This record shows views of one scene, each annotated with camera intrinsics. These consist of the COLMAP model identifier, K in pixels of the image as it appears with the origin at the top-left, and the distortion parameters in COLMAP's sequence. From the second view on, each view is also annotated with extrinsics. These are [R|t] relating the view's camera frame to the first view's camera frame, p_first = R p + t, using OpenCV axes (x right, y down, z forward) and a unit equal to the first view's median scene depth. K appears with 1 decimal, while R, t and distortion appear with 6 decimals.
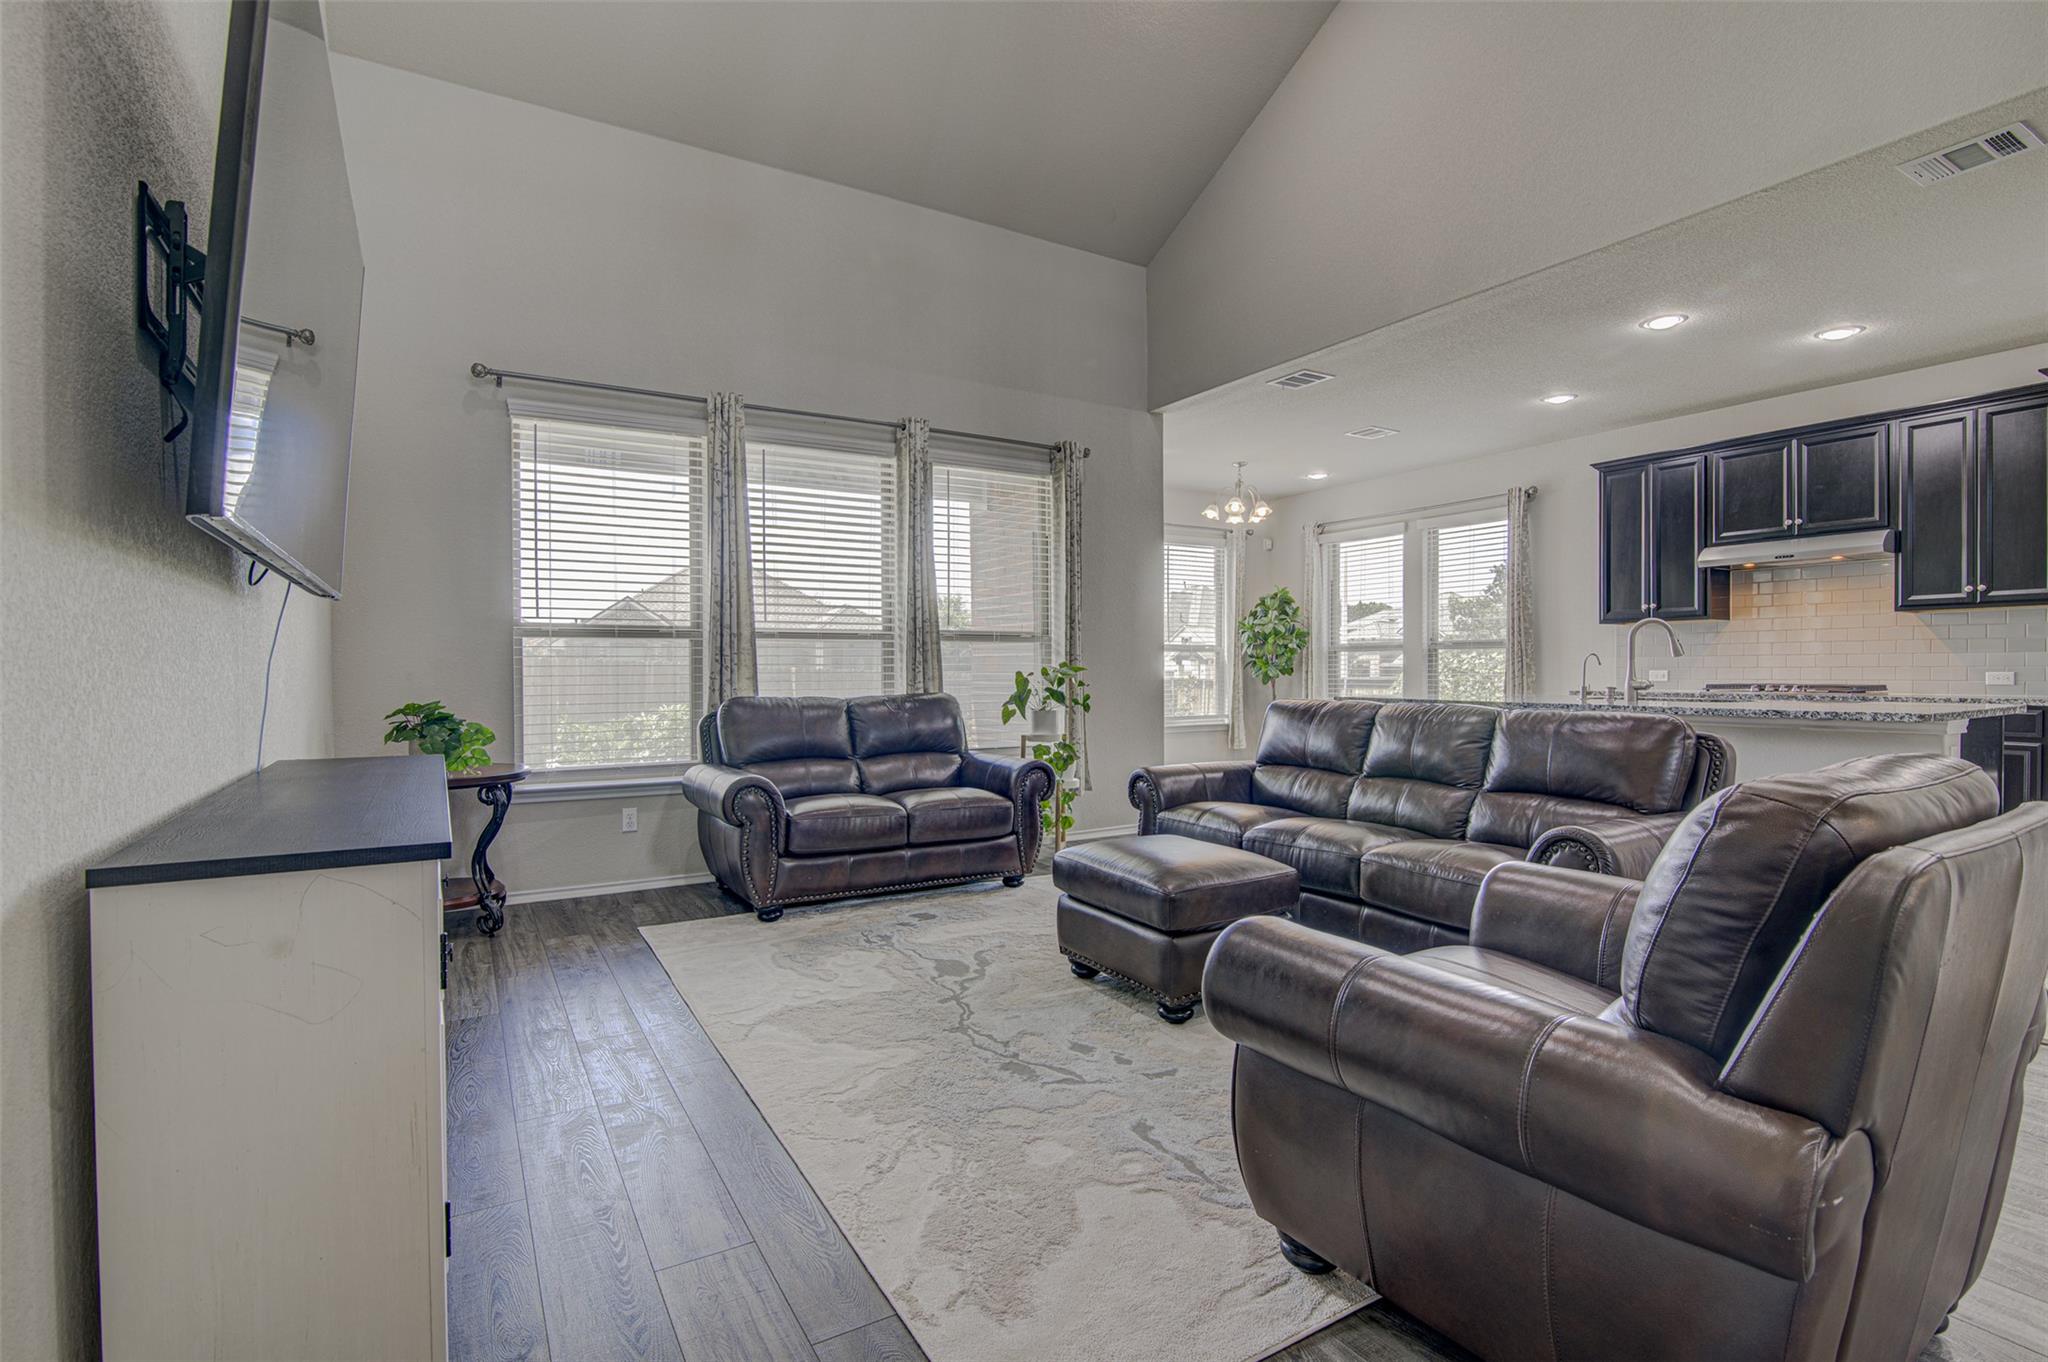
lens RADIAL K [[960.3, 0, 1024.0], [0, 960.3, 681.0], [0, 0, 1]] dist [-0.021923, -0.000095]
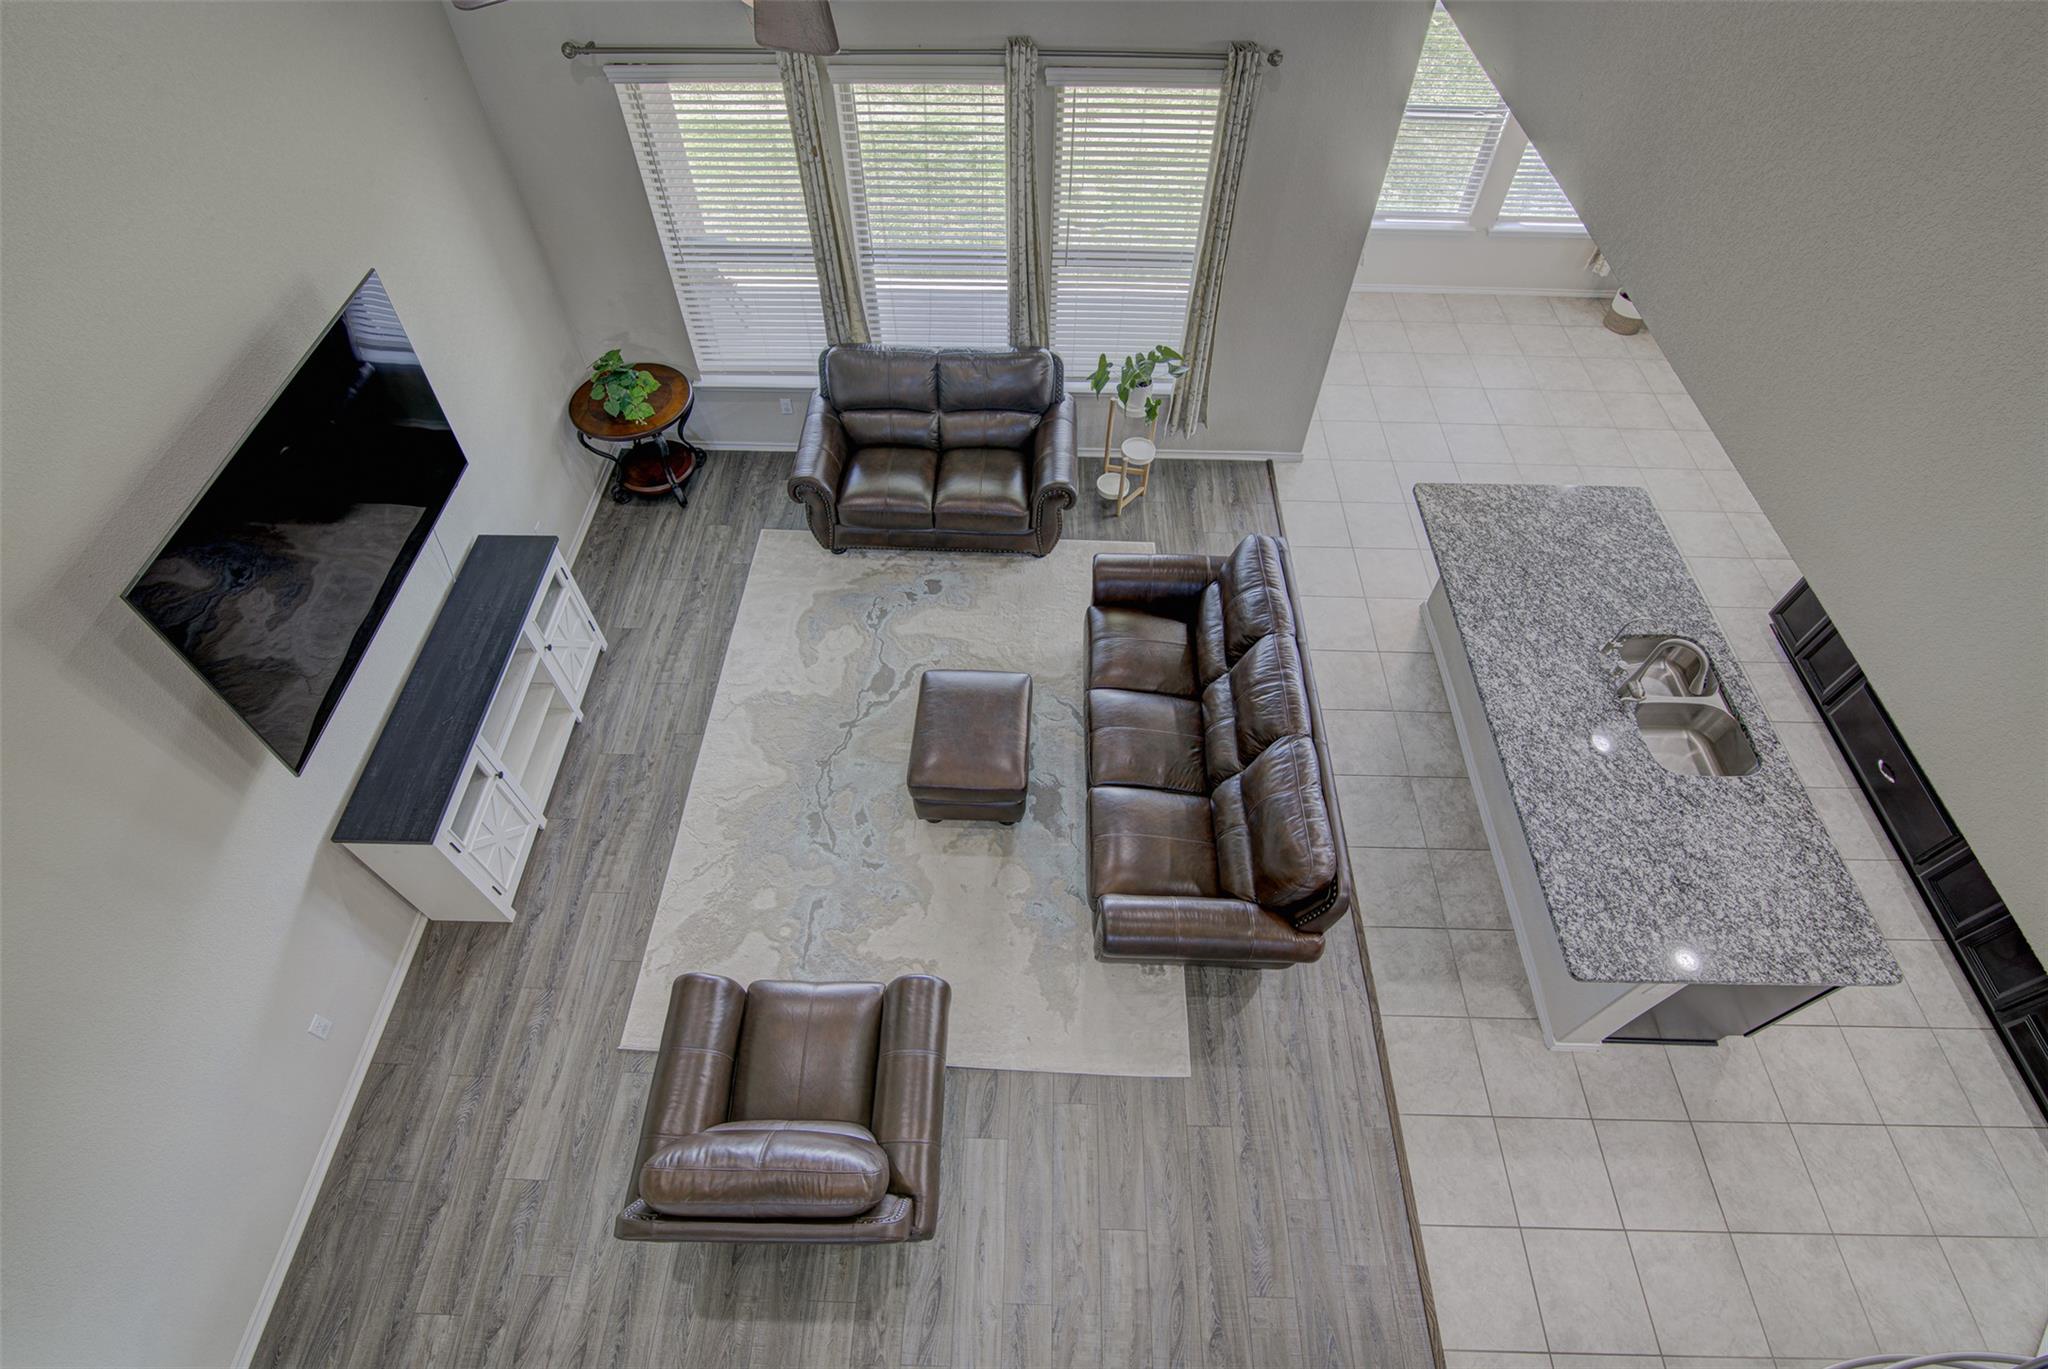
lens RADIAL K [[960.3, 0, 1024.0], [0, 960.3, 684.5], [0, 0, 1]] dist [-0.021923, -0.000095]
pose [[0.845023, 0.436356, -0.309078, 0.398788], [-0.021692, 0.605505, 0.795546, -0.621439], [0.534290, -0.665550, 0.521131, 0.217431]]
